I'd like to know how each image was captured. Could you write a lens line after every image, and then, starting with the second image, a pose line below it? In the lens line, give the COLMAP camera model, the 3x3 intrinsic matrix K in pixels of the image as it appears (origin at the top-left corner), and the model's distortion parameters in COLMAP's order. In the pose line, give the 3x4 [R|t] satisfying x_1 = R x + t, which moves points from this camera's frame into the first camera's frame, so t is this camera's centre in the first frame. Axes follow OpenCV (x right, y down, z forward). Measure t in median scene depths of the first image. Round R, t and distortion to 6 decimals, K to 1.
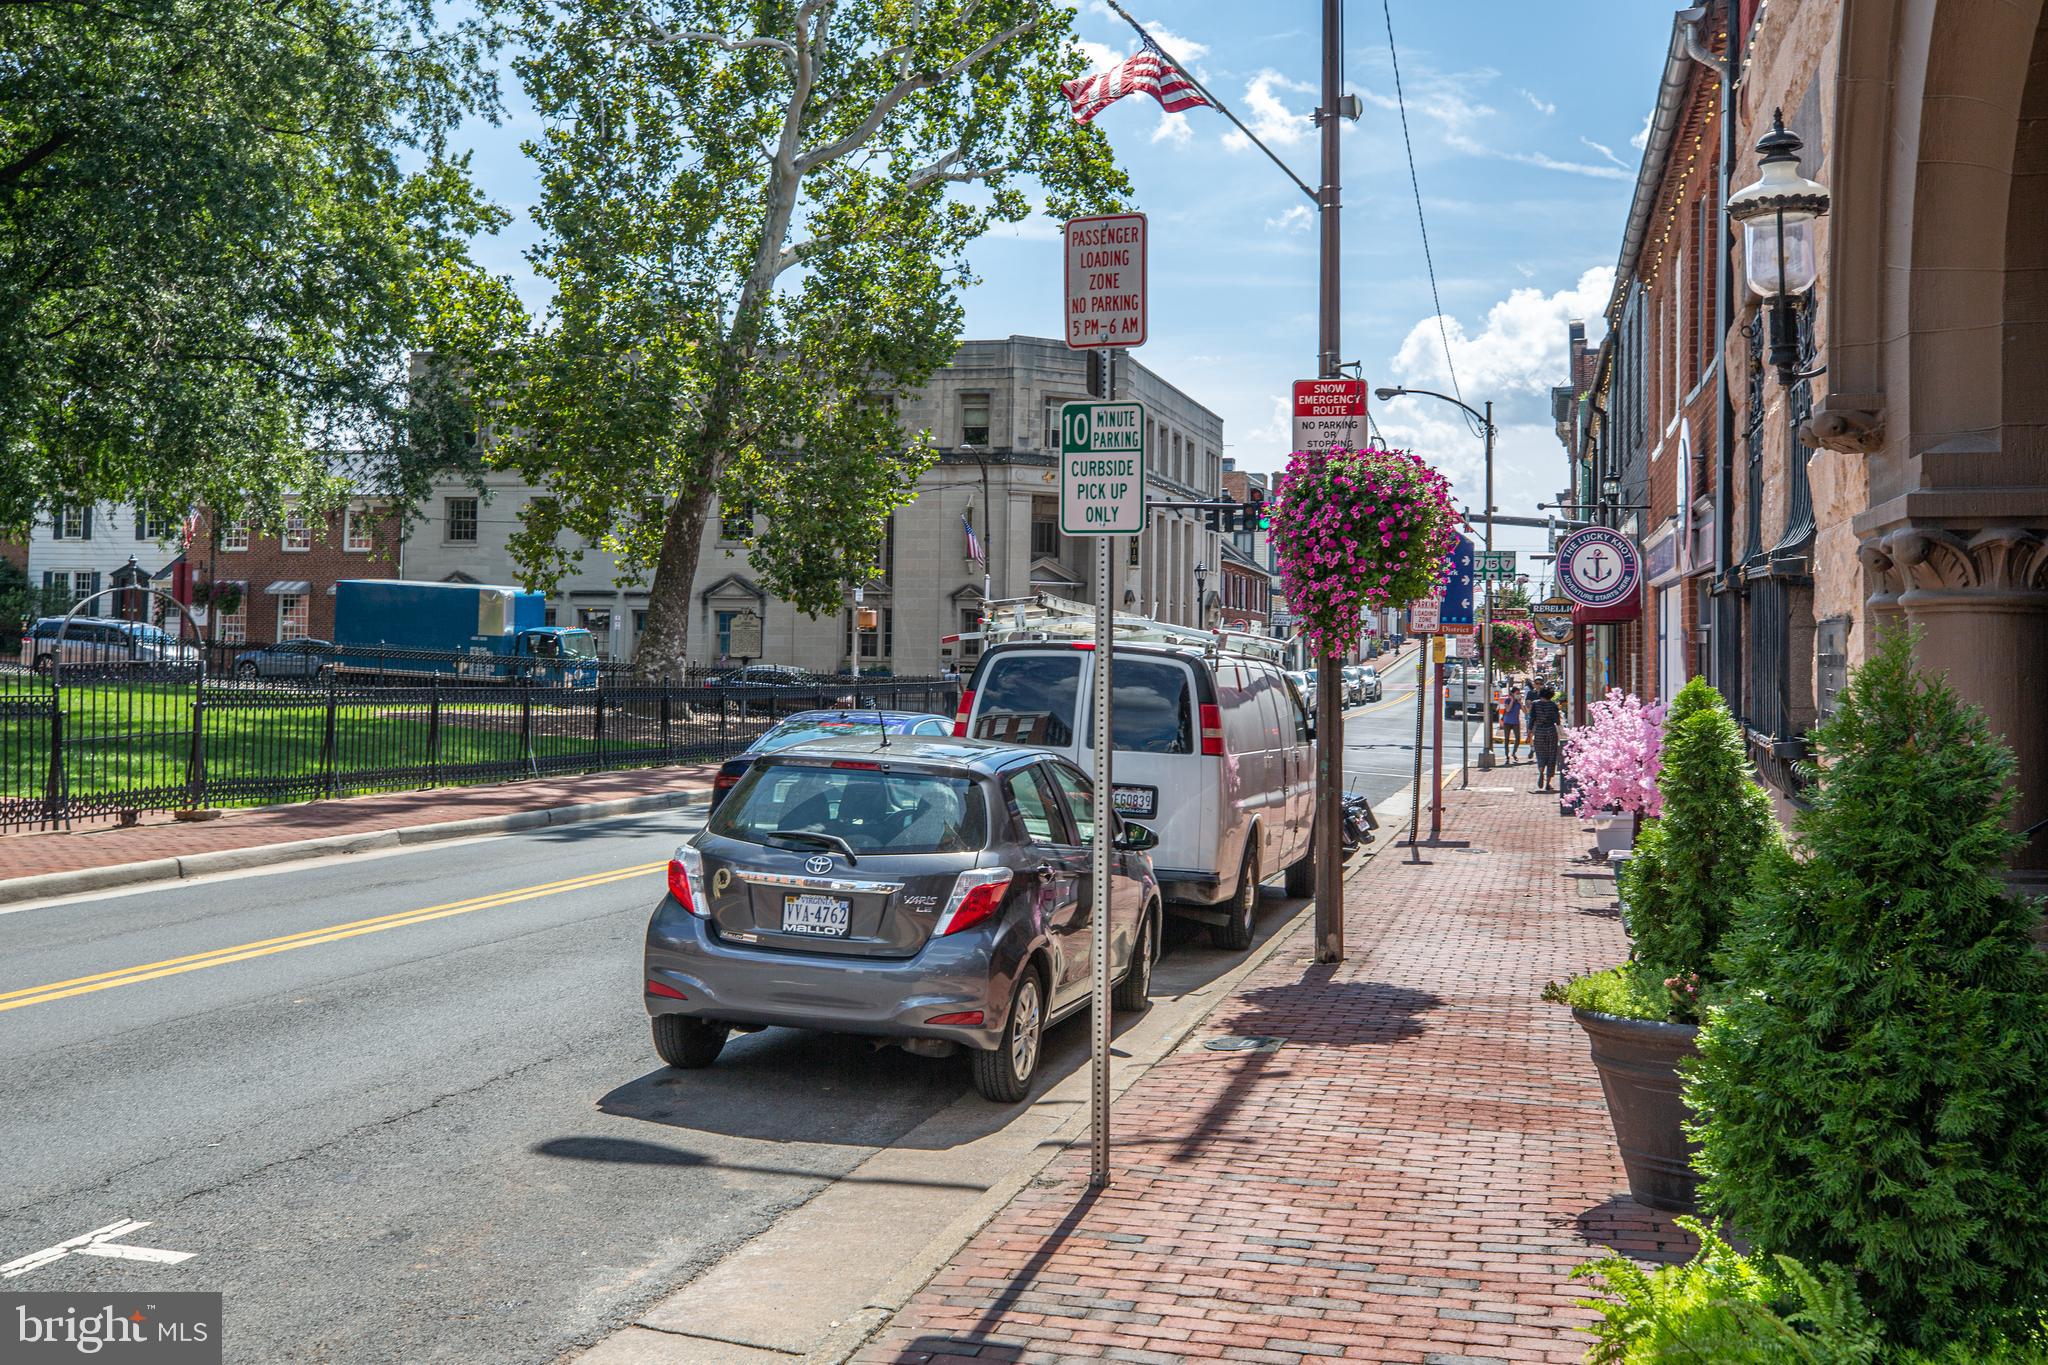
lens RADIAL K [[1982.1, 0, 1020.7], [0, 1982.1, 620.4], [0, 0, 1]] dist [0.141607, -0.001343]
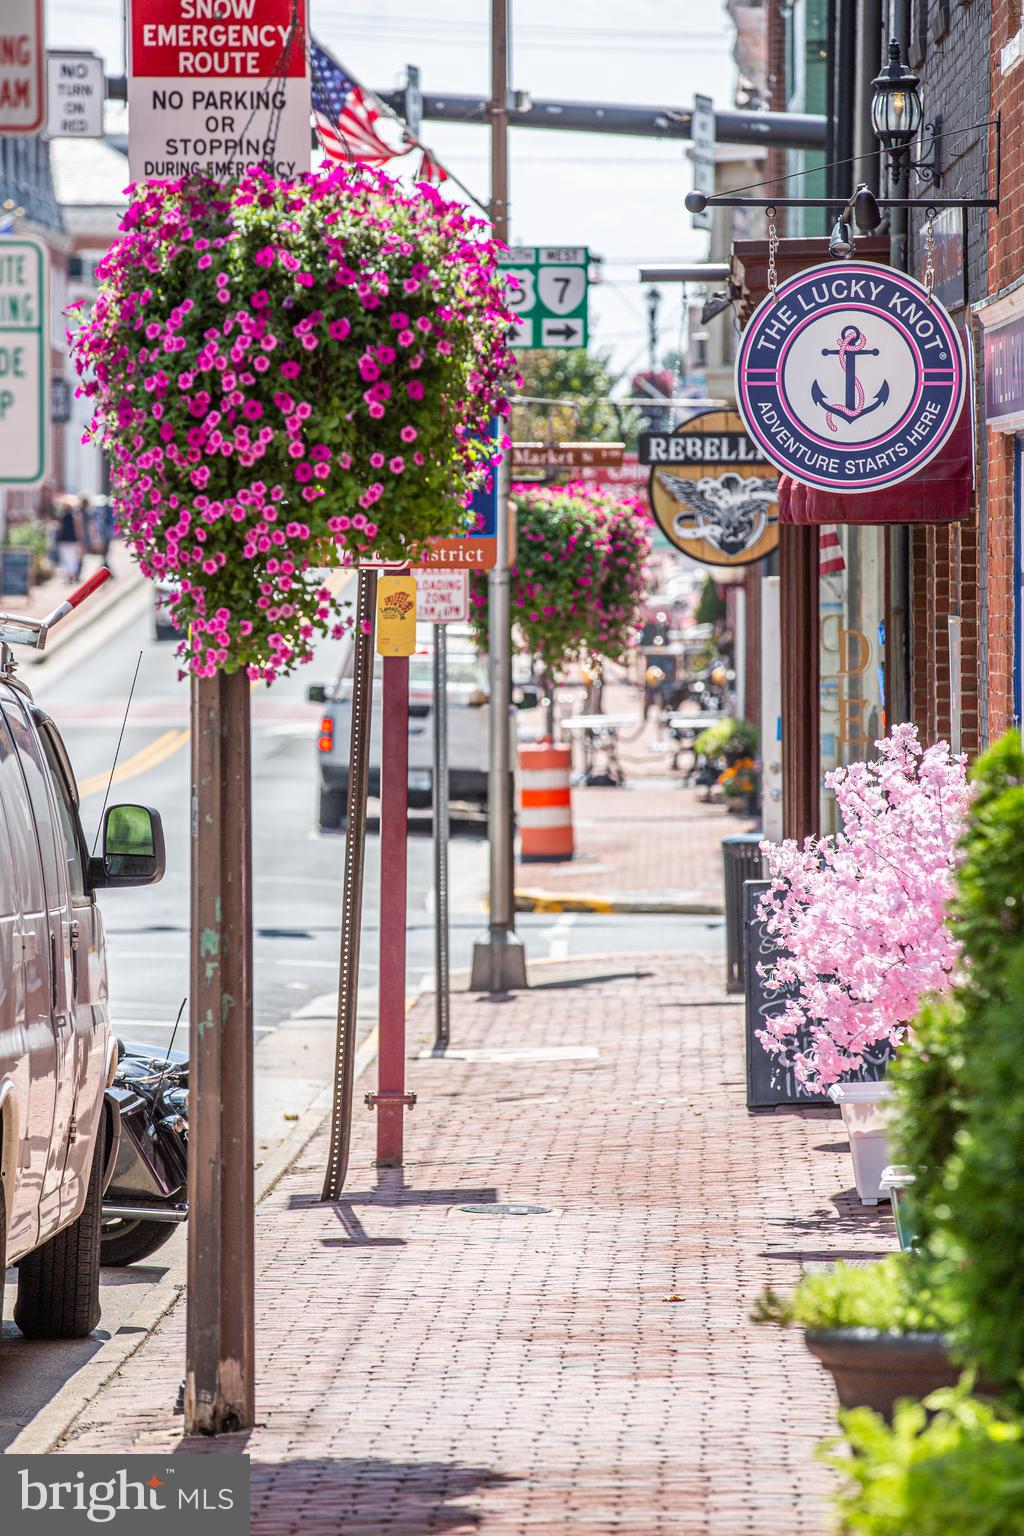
lens RADIAL K [[8582.2, 0, 512.0], [0, 8582.2, 768.0], [0, 0, 1]] dist [2.258085, 17.172300]
pose [[0.971353, -0.018789, 0.236899, -0.148734], [0.009398, 0.999127, 0.040706, -0.024327], [-0.237457, -0.037314, 0.970681, -0.524532]]
